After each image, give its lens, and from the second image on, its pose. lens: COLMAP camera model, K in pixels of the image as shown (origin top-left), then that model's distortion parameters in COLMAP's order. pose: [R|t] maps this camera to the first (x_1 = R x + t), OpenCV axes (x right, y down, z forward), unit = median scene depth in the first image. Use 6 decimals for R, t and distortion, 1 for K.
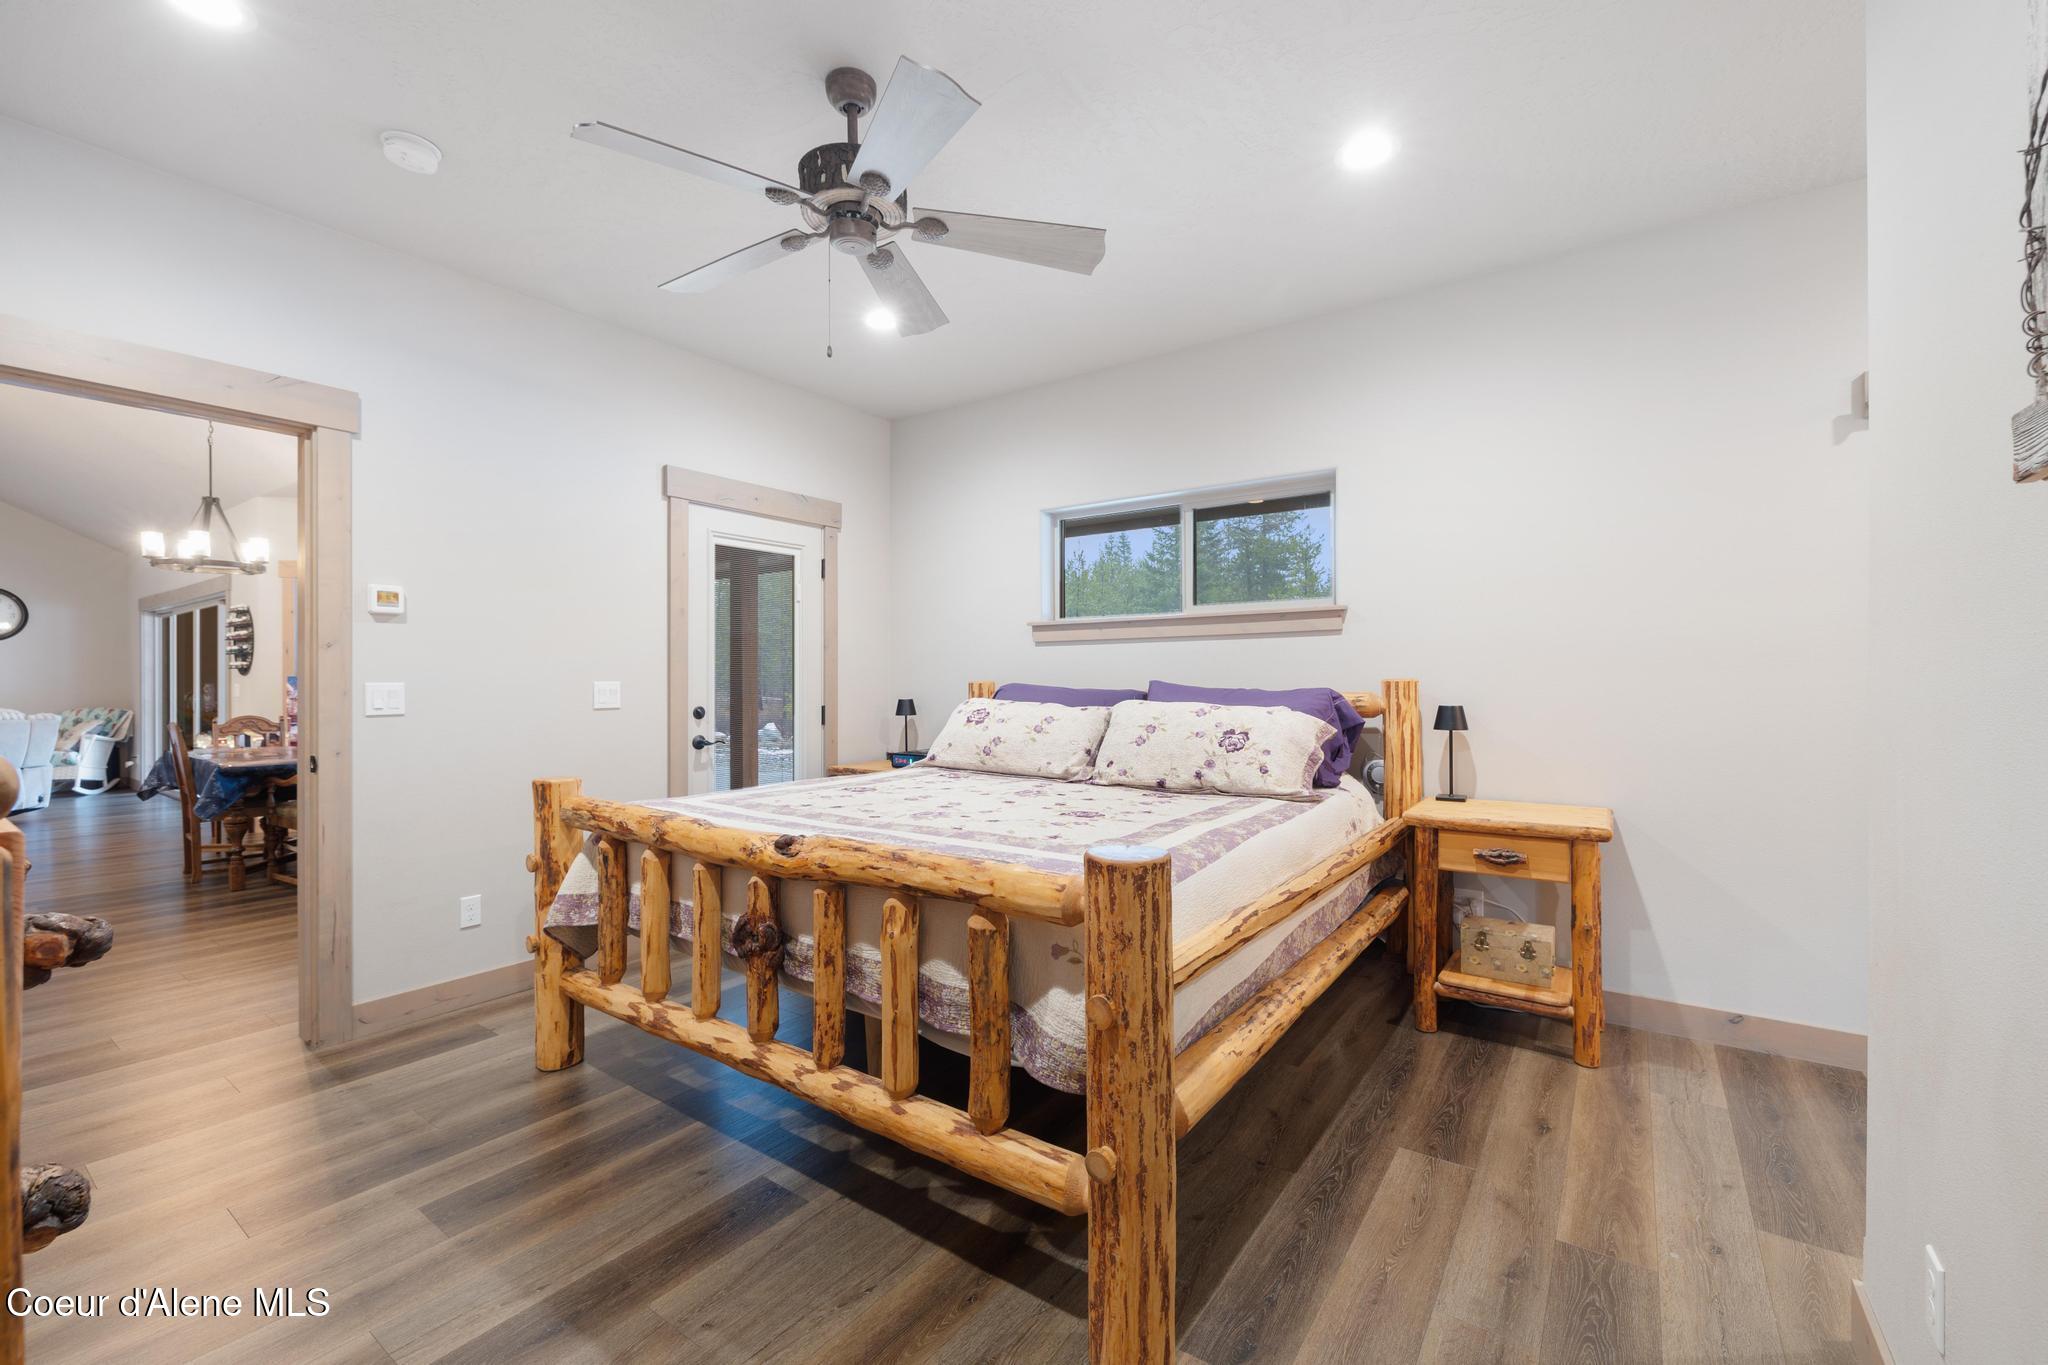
lens RADIAL K [[848.0, 0, 1027.5], [0, 848.0, 679.8], [0, 0, 1]] dist [-0.000734, -0.000104]
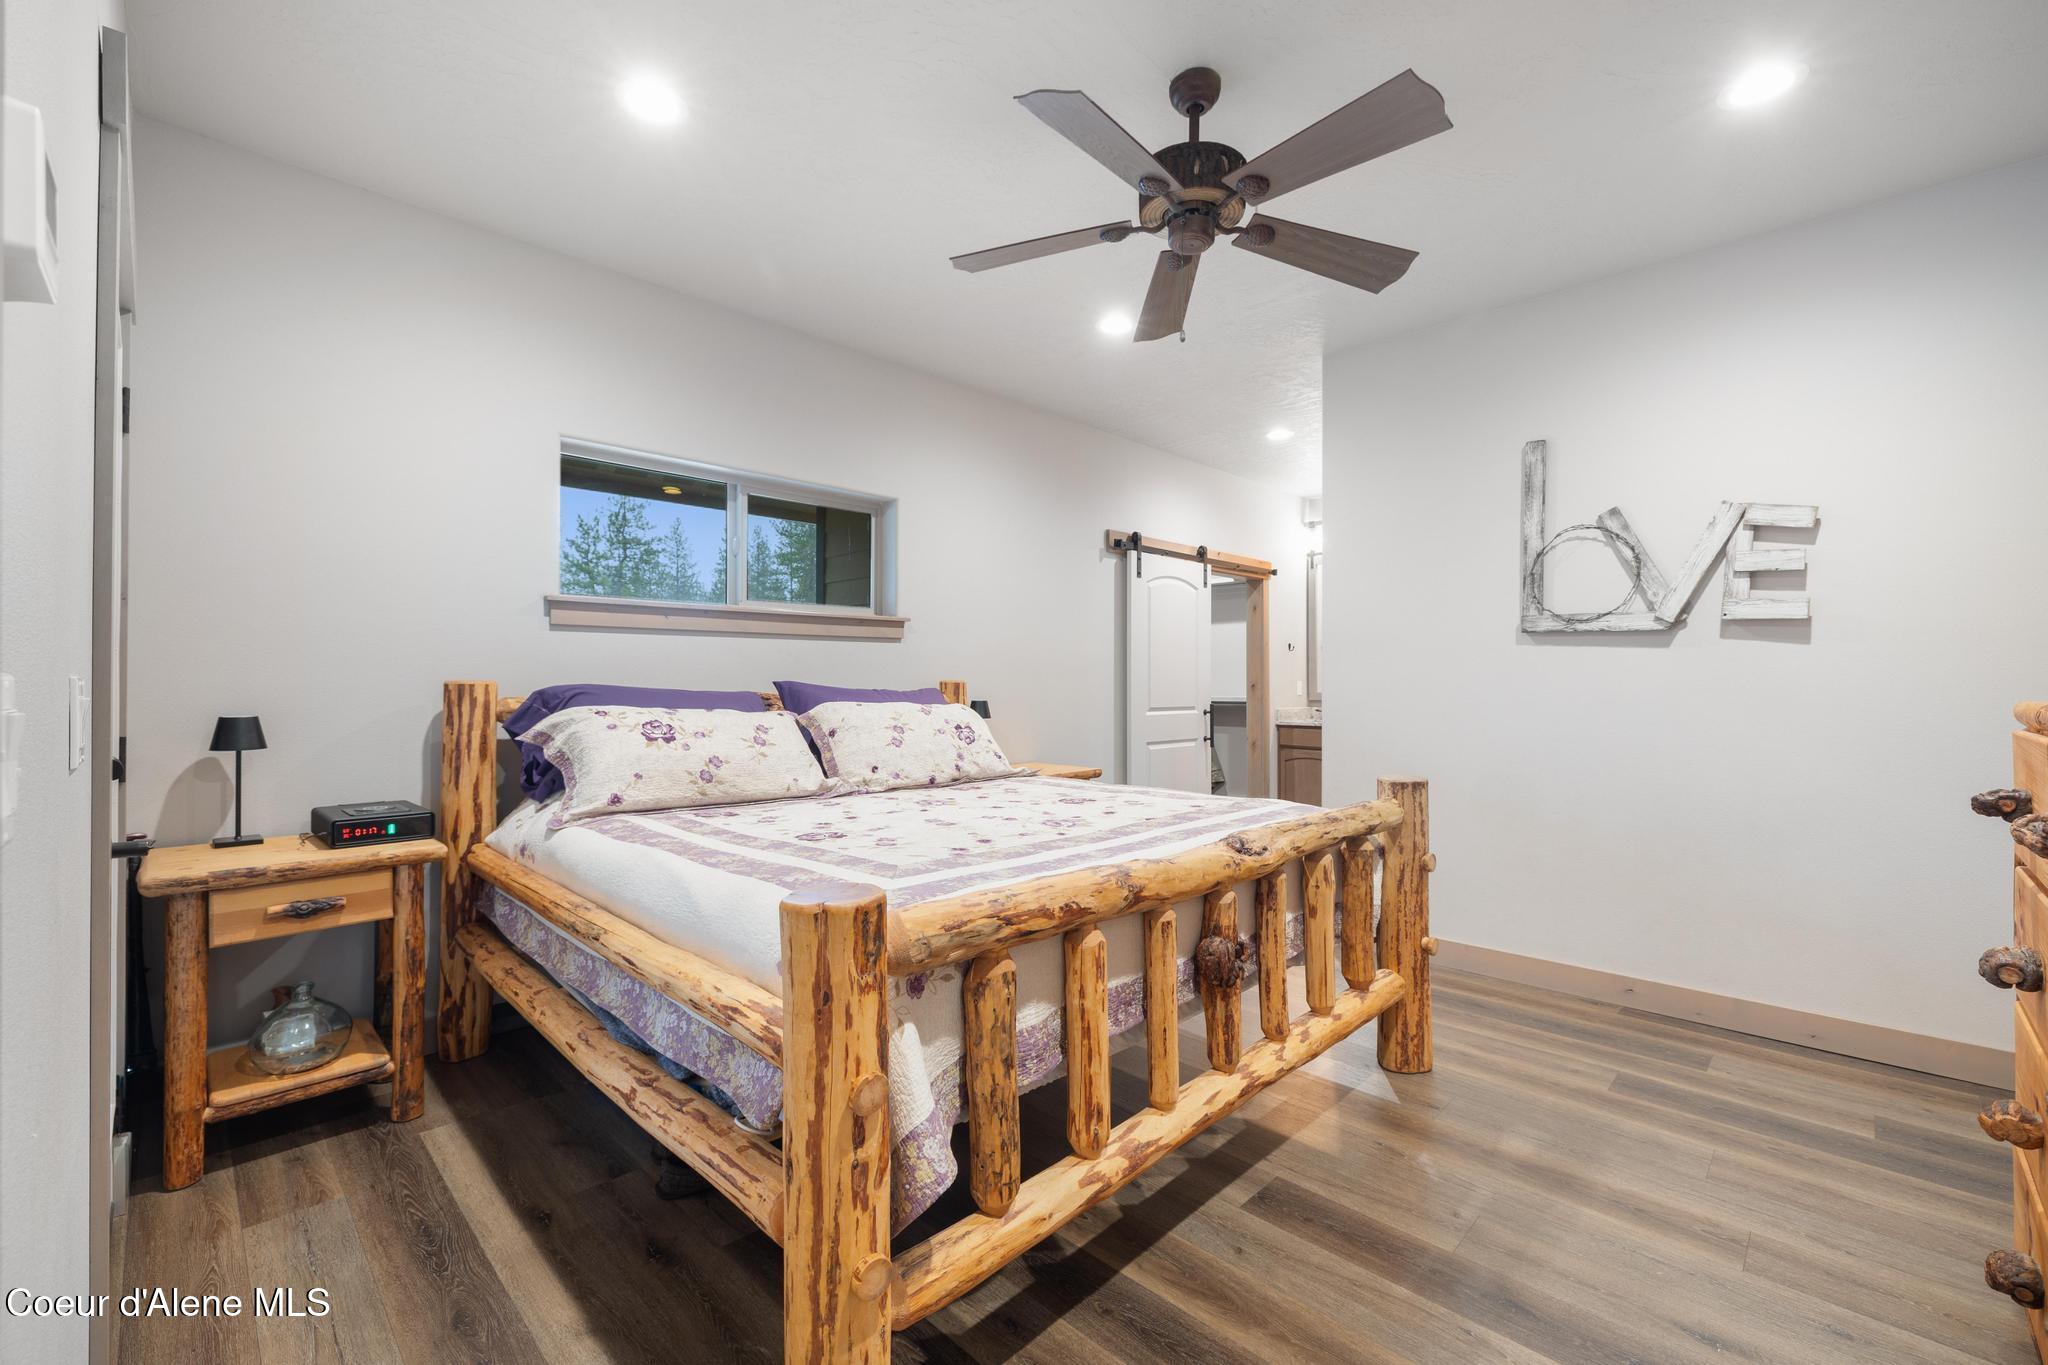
lens RADIAL K [[849.9, 0, 1024.6], [0, 849.9, 677.3], [0, 0, 1]] dist [-0.018525, -0.000025]
pose [[0.161455, 0.011540, 0.986813, -0.868116], [0.001829, 0.999926, -0.011993, 0.009564], [-0.986878, 0.003741, 0.161422, 0.738730]]
